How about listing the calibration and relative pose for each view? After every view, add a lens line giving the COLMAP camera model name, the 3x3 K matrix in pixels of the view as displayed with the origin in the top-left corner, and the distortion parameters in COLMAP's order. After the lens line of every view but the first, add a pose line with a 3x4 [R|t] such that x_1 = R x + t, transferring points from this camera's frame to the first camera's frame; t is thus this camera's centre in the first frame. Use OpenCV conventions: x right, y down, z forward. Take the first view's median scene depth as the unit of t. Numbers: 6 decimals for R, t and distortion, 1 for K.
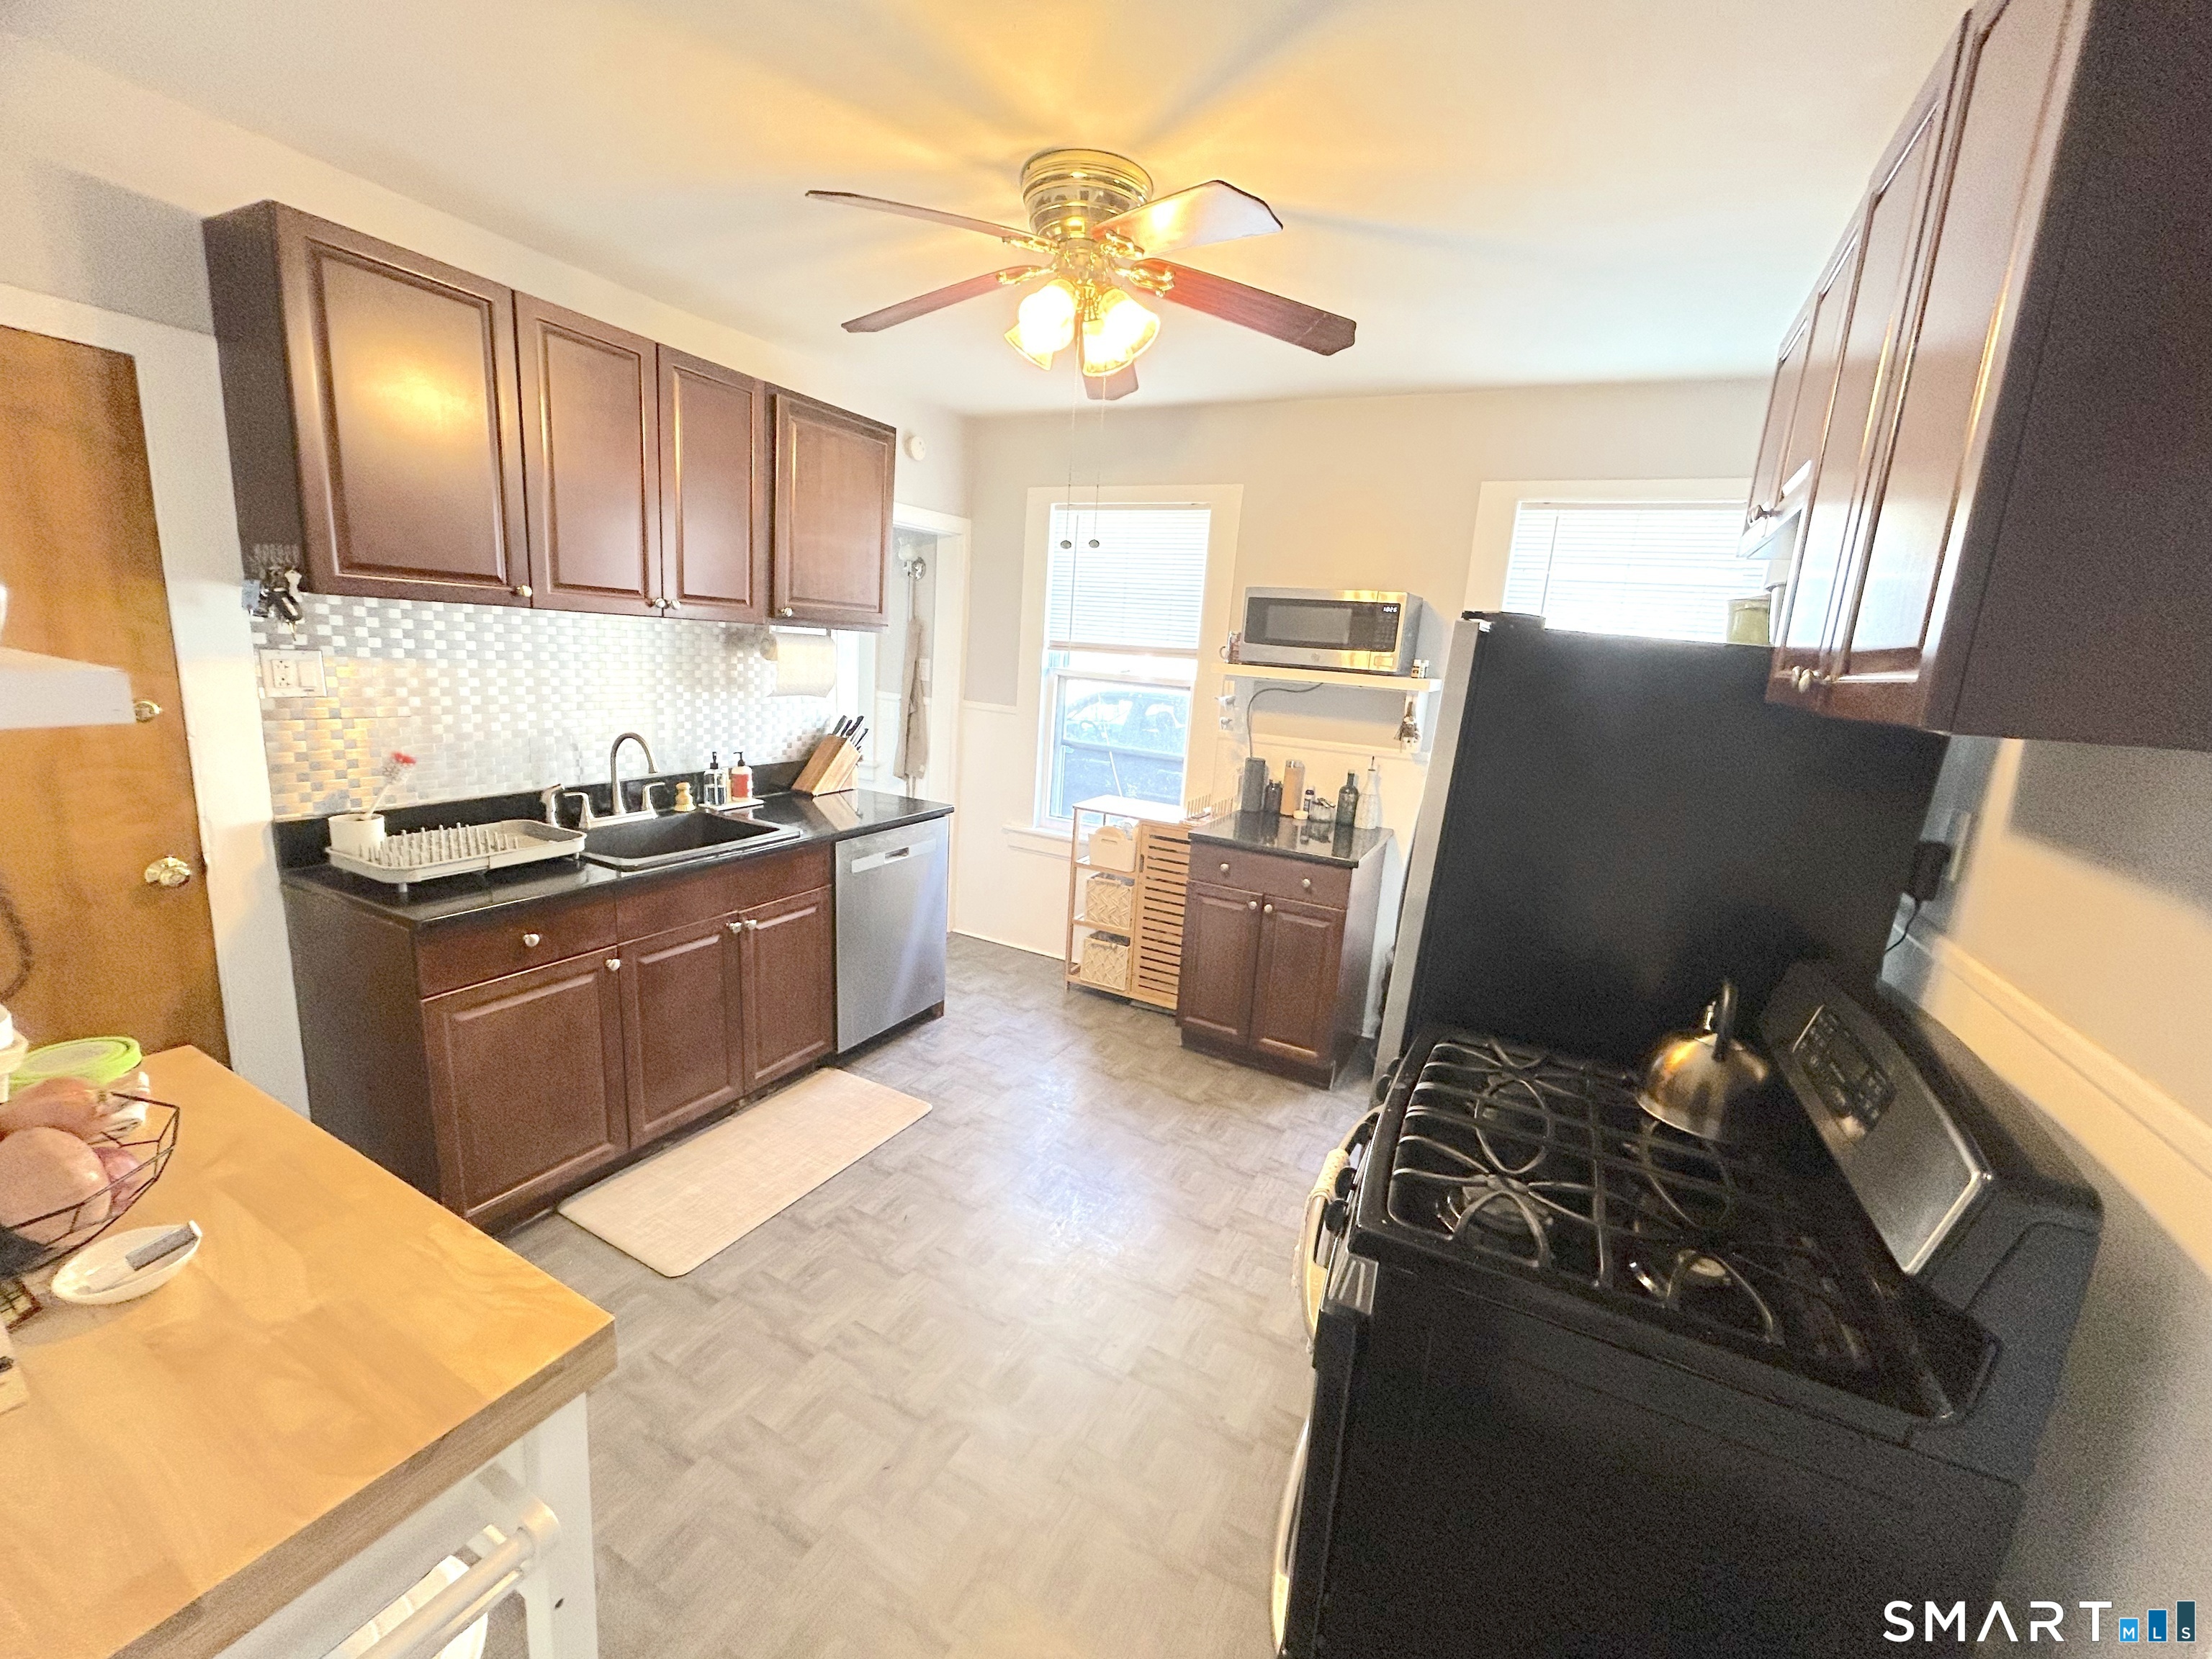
lens RADIAL K [[898.9, 0, 1100.5], [0, 898.9, 829.4], [0, 0, 1]] dist [0.003592, -0.000556]
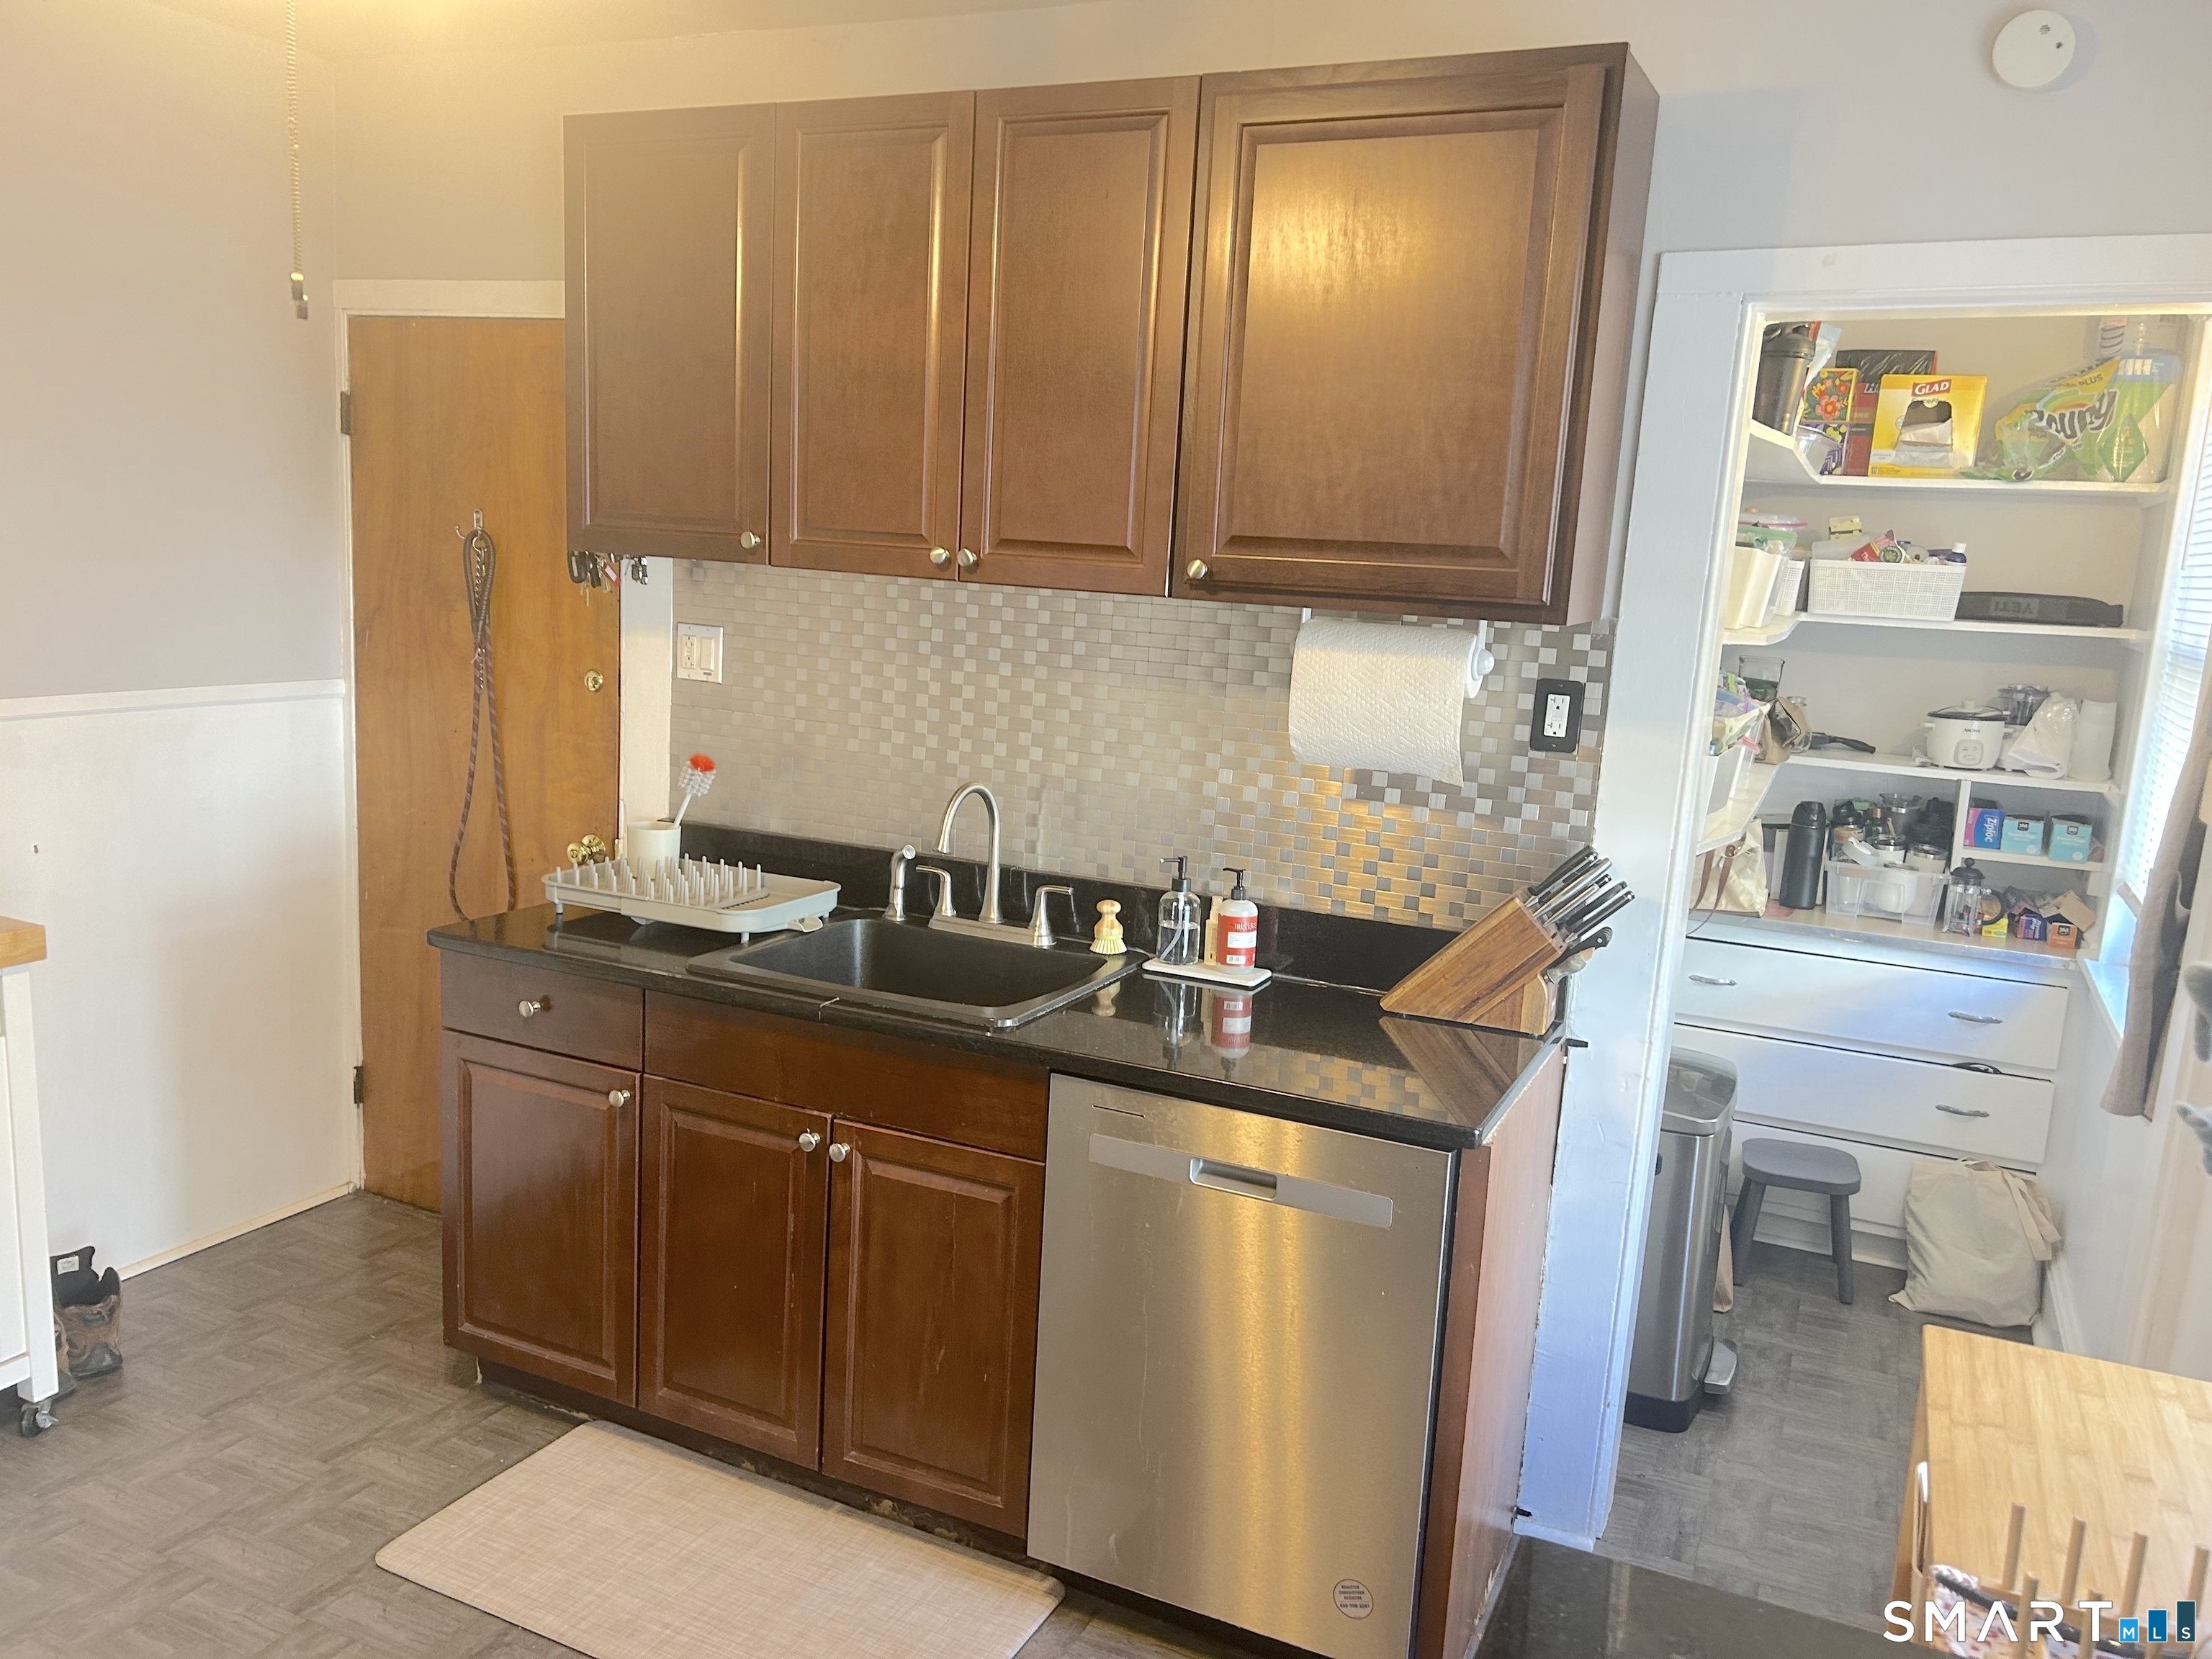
lens RADIAL K [[1632.1, 0, 1138.1], [0, 1632.1, 799.0], [0, 0, 1]] dist [-0.017739, -0.011153]
pose [[0.076907, 0.074699, -0.994236, 0.542106], [-0.262934, 0.963409, 0.052044, -0.182892], [0.961744, 0.257416, 0.093734, 1.030503]]
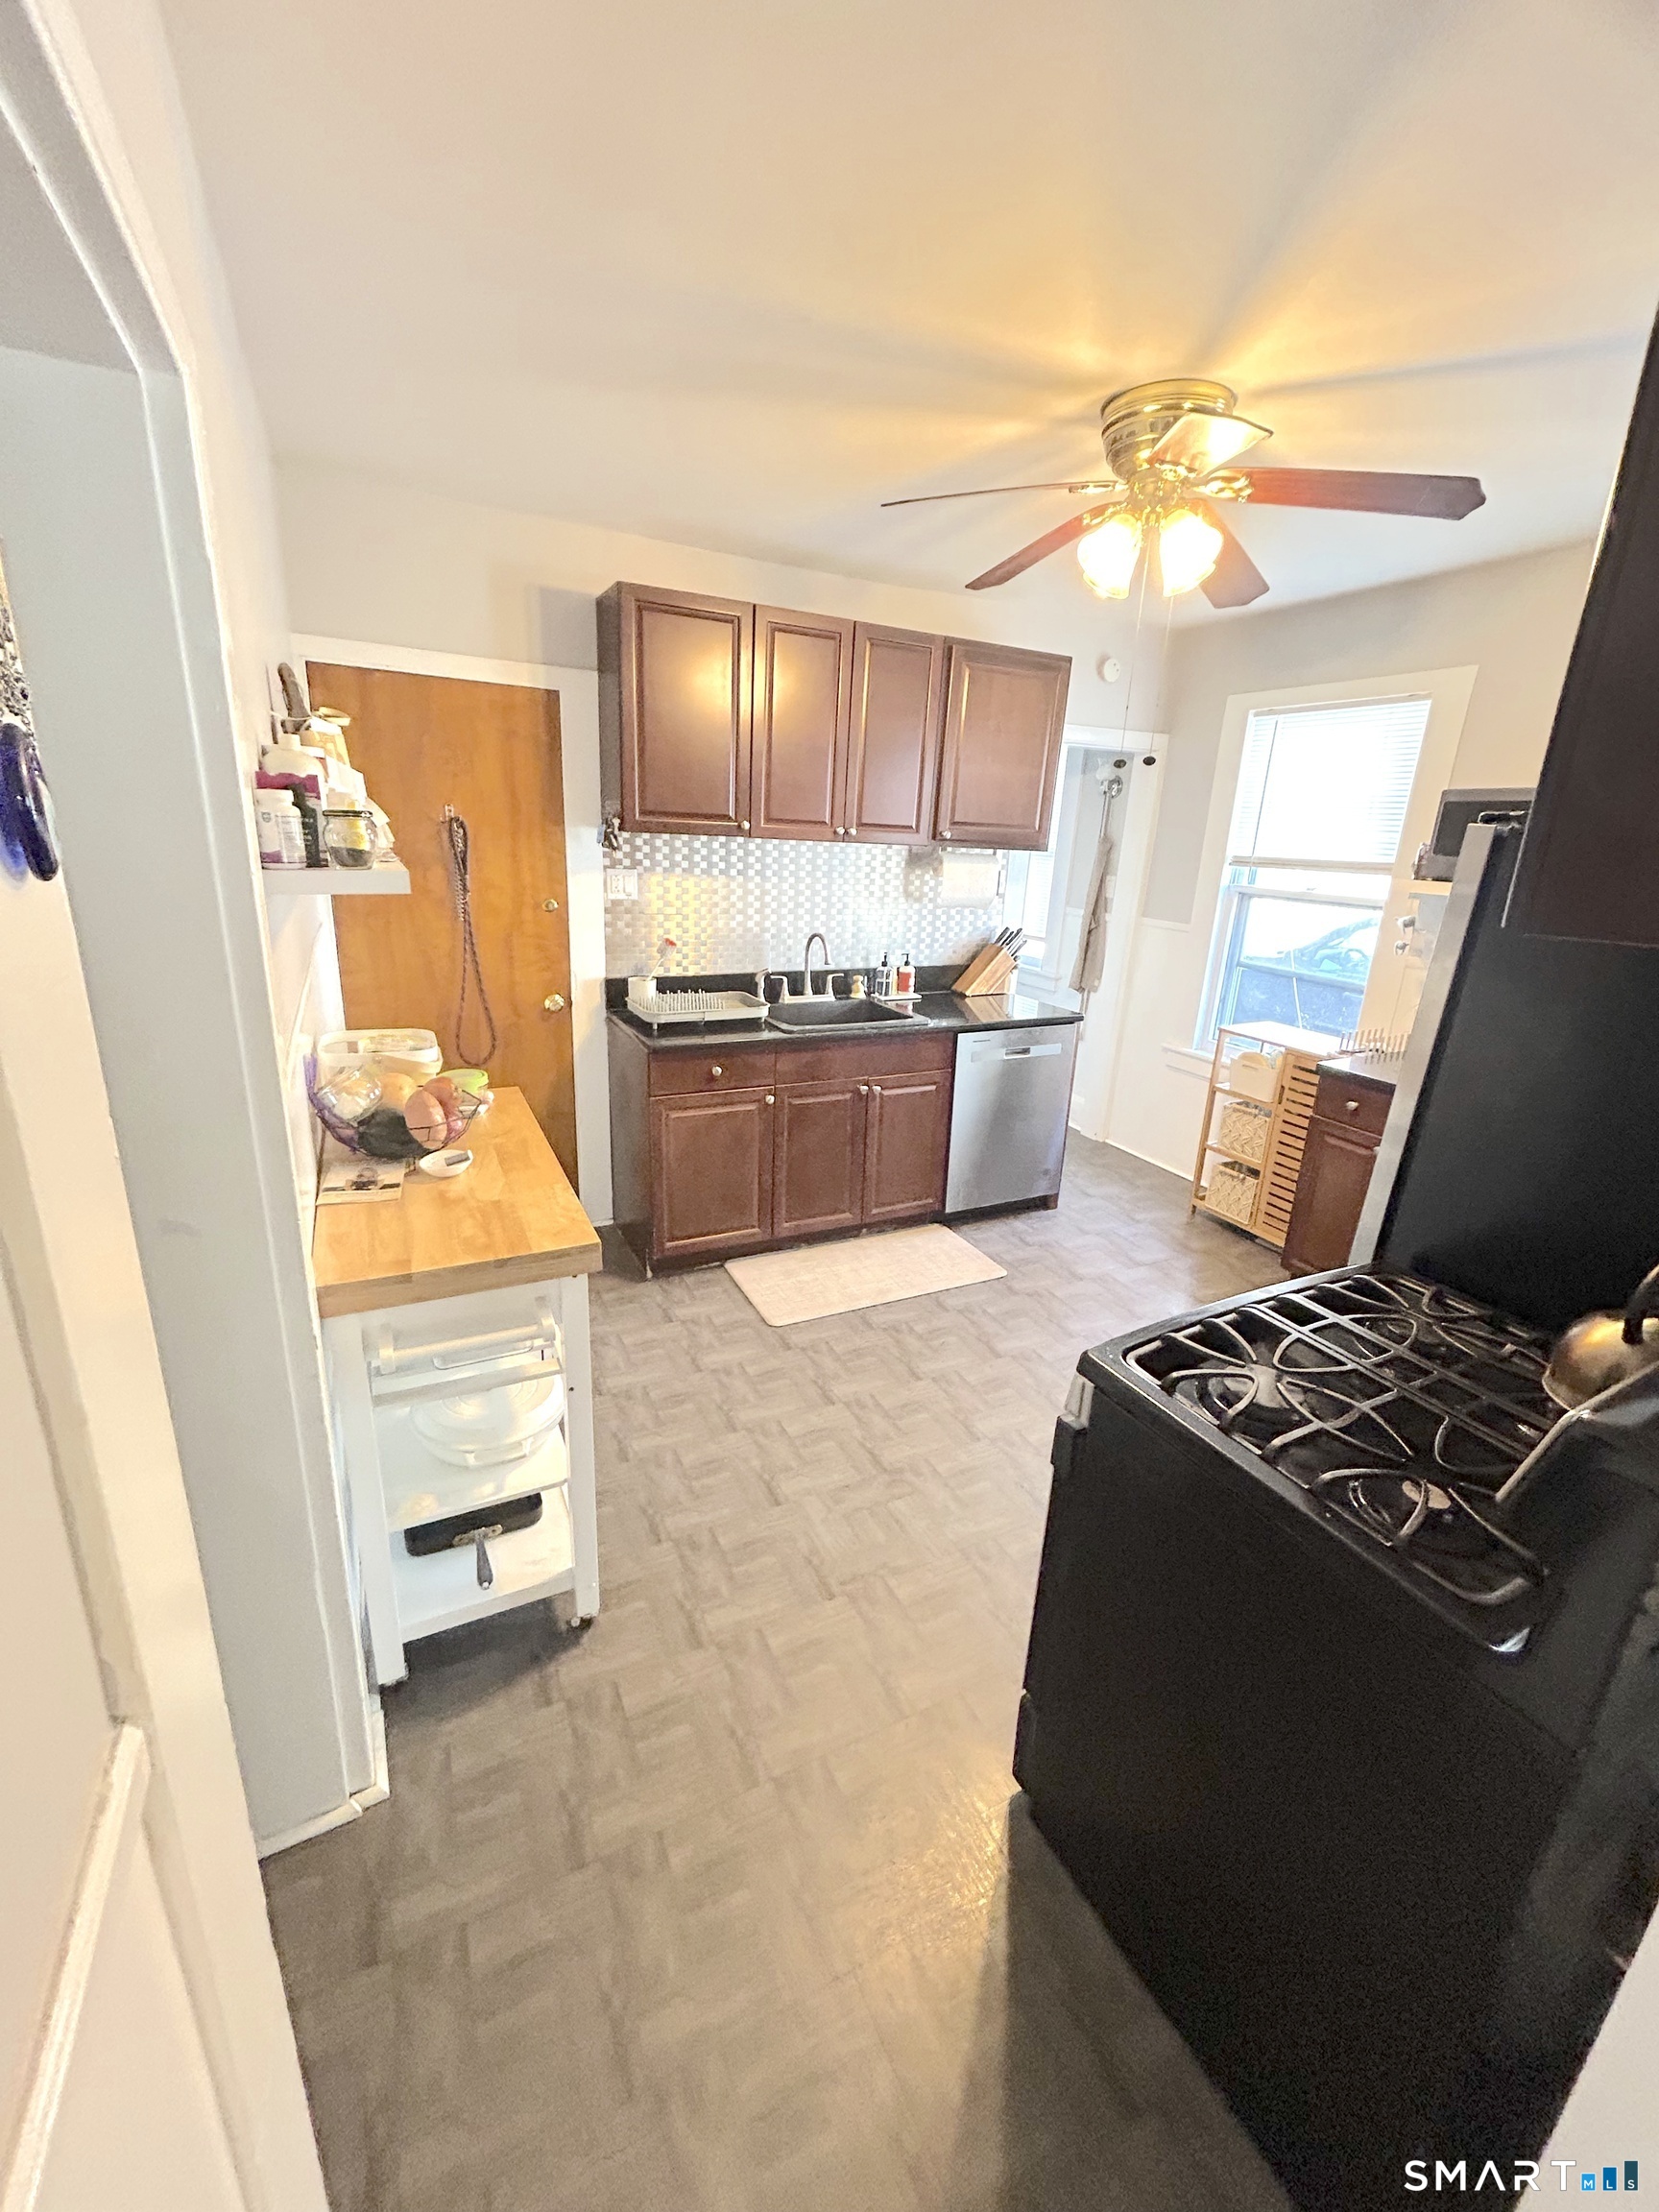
lens RADIAL K [[898.9, 0, 823.4], [0, 898.9, 1106.5], [0, 0, 1]] dist [0.003592, -0.000556]
pose [[0.813351, 0.142608, -0.564025, 0.261449], [-0.109462, 0.989689, 0.092383, 0.021364], [0.571383, -0.013401, 0.820574, -0.069095]]
